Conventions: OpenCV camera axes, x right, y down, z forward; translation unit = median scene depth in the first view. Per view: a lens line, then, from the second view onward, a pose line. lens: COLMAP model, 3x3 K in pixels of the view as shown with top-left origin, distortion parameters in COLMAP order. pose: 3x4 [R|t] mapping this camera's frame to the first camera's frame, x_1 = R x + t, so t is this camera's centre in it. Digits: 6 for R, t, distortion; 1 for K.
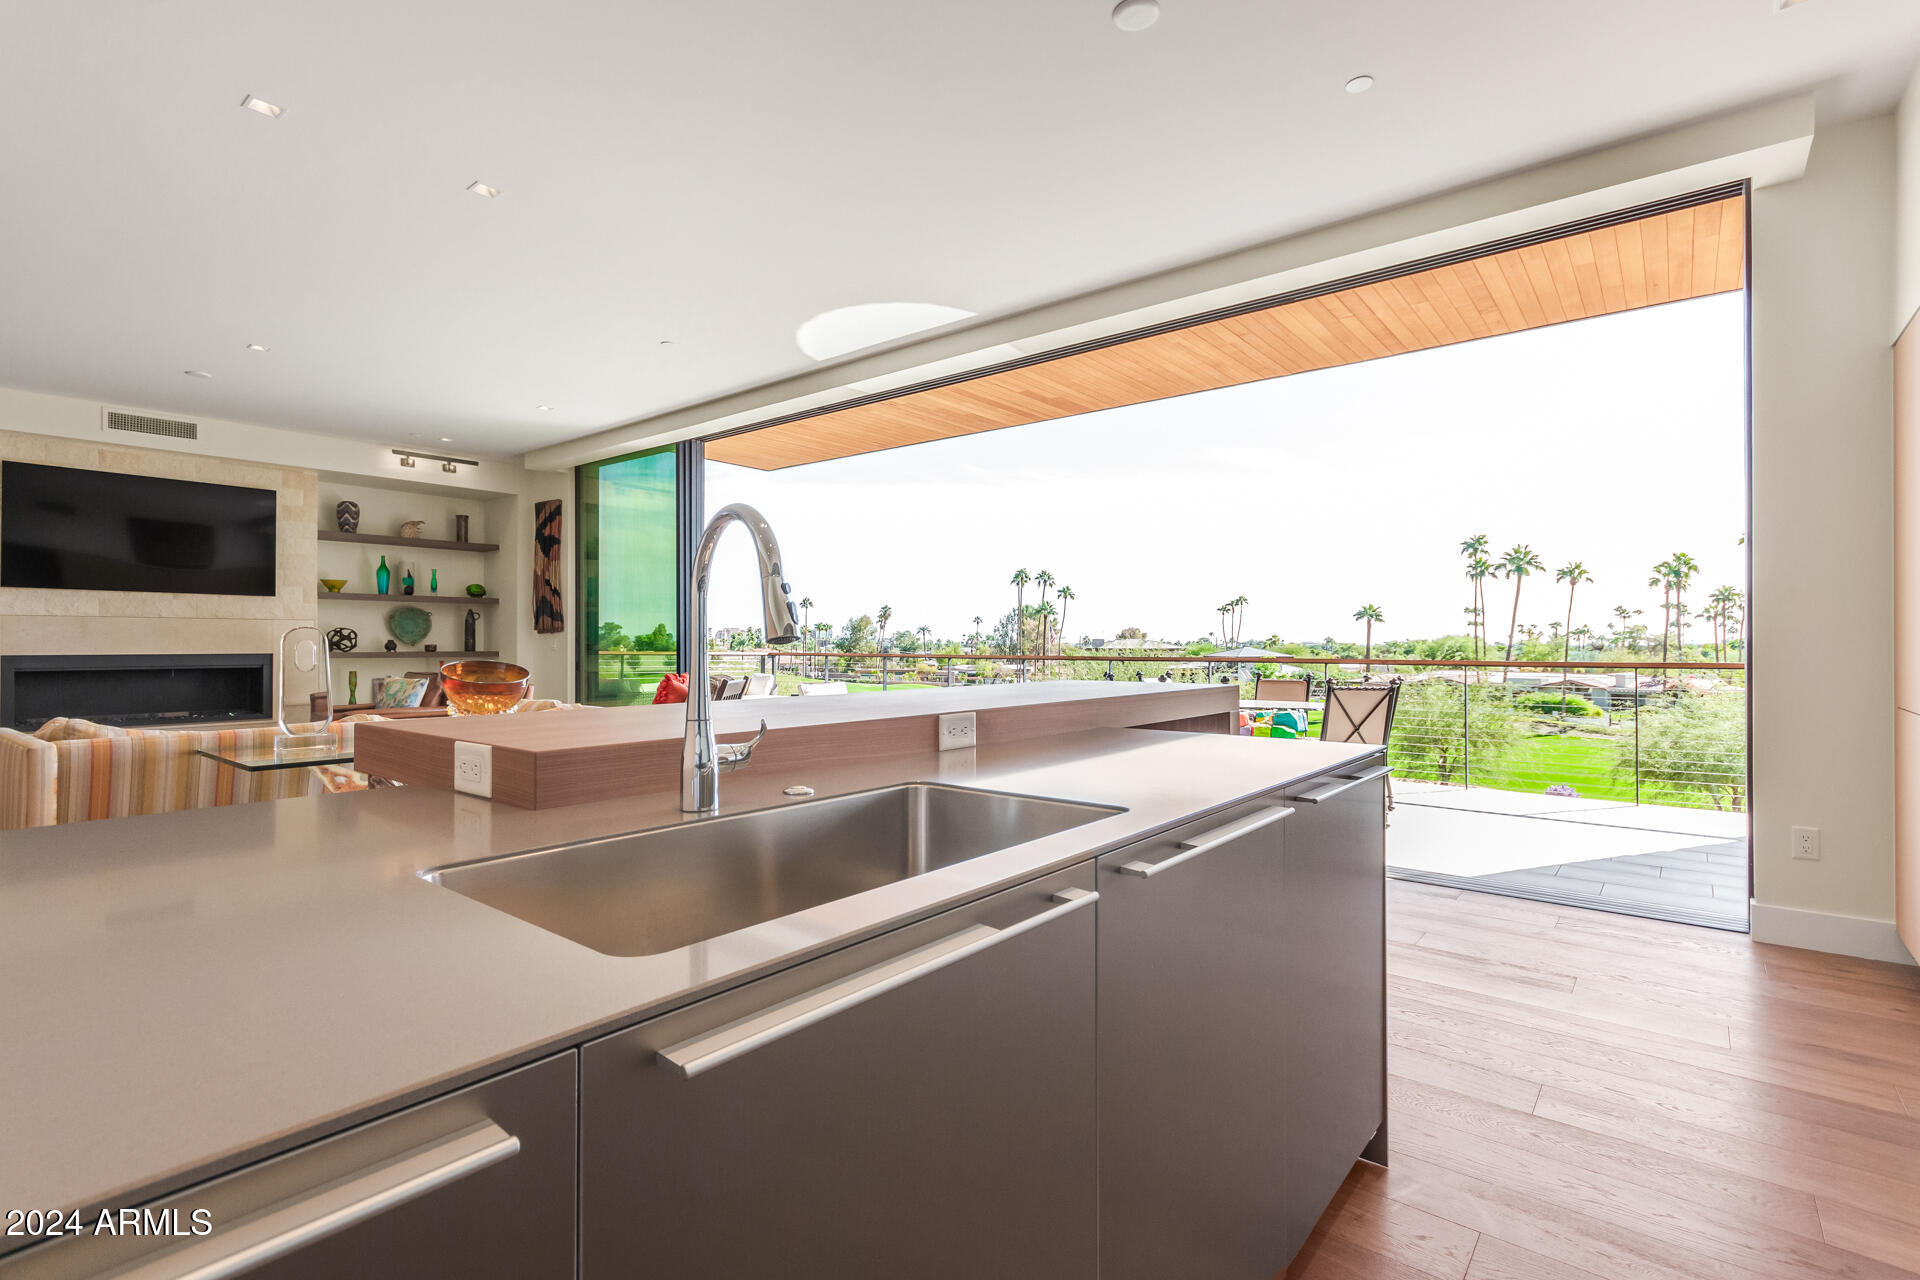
lens RADIAL K [[901.0, 0, 960.9], [0, 901.0, 638.6], [0, 0, 1]] dist [0.007208, -0.001272]
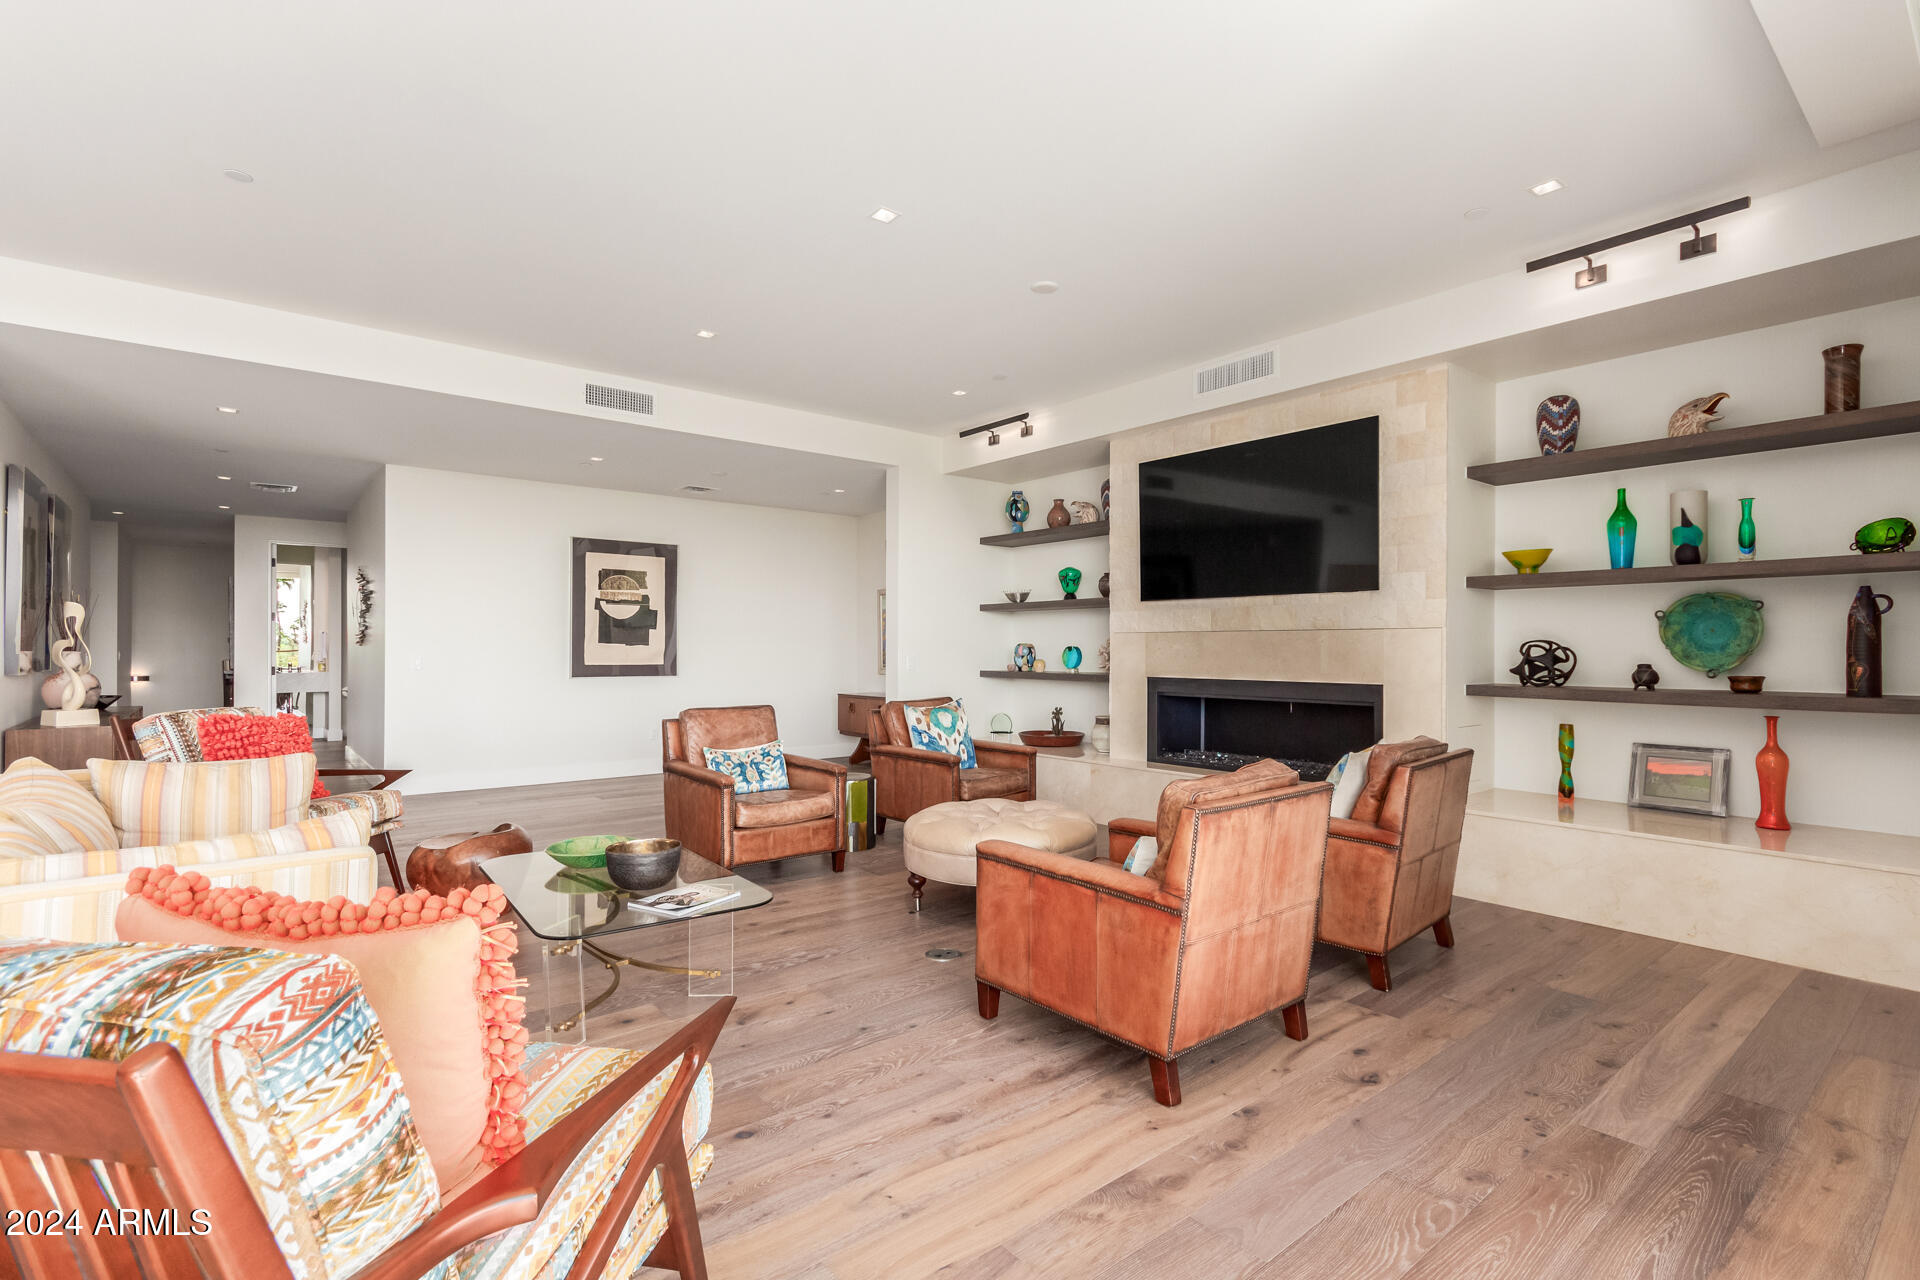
lens RADIAL K [[901.0, 0, 966.8], [0, 901.0, 648.0], [0, 0, 1]] dist [0.007208, -0.001272]
pose [[-0.199822, 0.006129, -0.979813, -0.092186], [0.007407, 0.999961, 0.004745, -0.011089], [0.979804, -0.006309, -0.199860, 0.697118]]
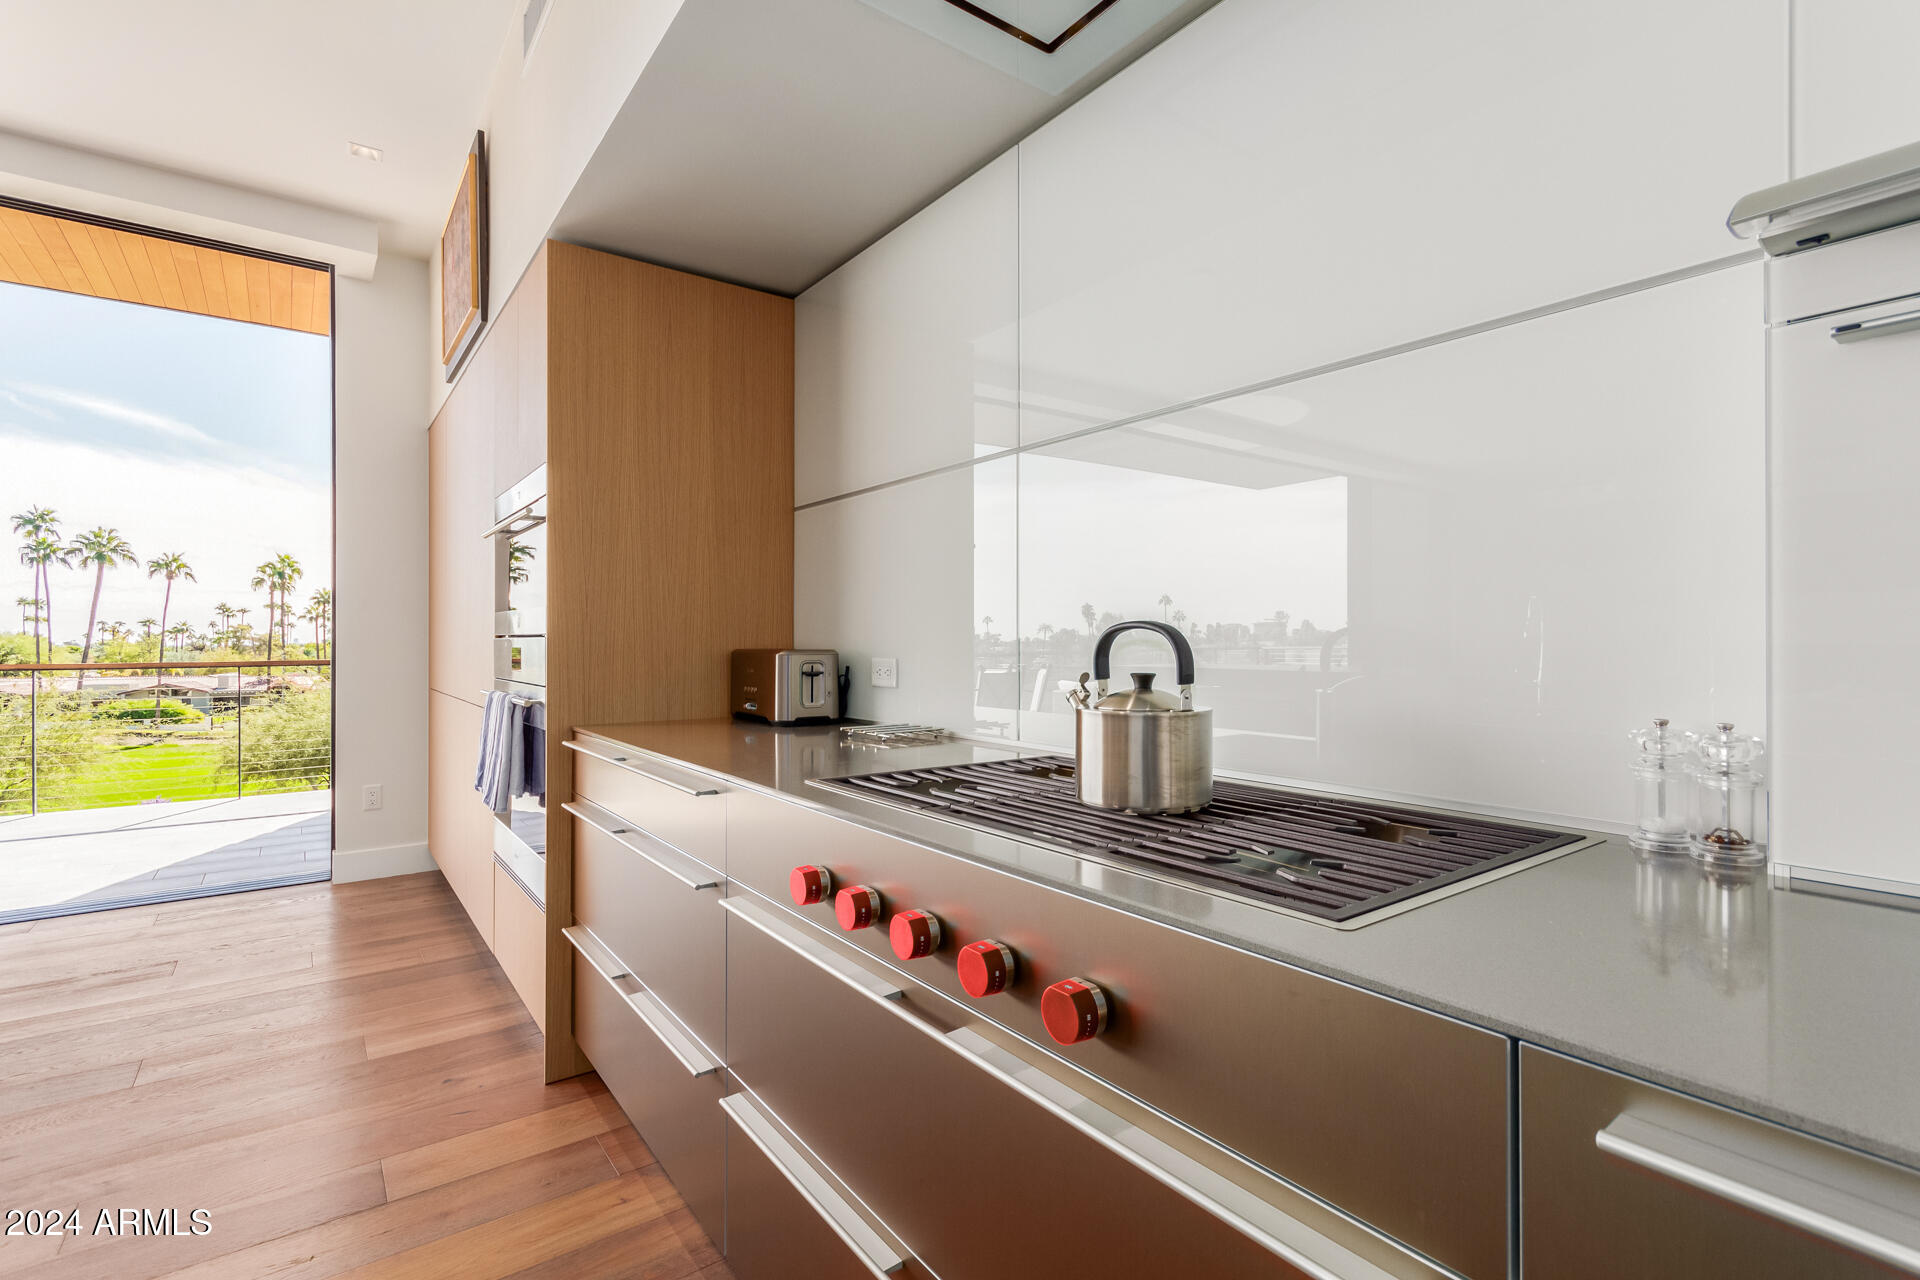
lens RADIAL K [[901.0, 0, 963.6], [0, 901.0, 636.5], [0, 0, 1]] dist [0.007208, -0.001272]
pose [[0.252380, 0.003996, 0.967620, -0.020513], [-0.002314, 0.999991, -0.003527, -0.000380], [-0.967626, -0.001349, 0.252387, -0.028187]]
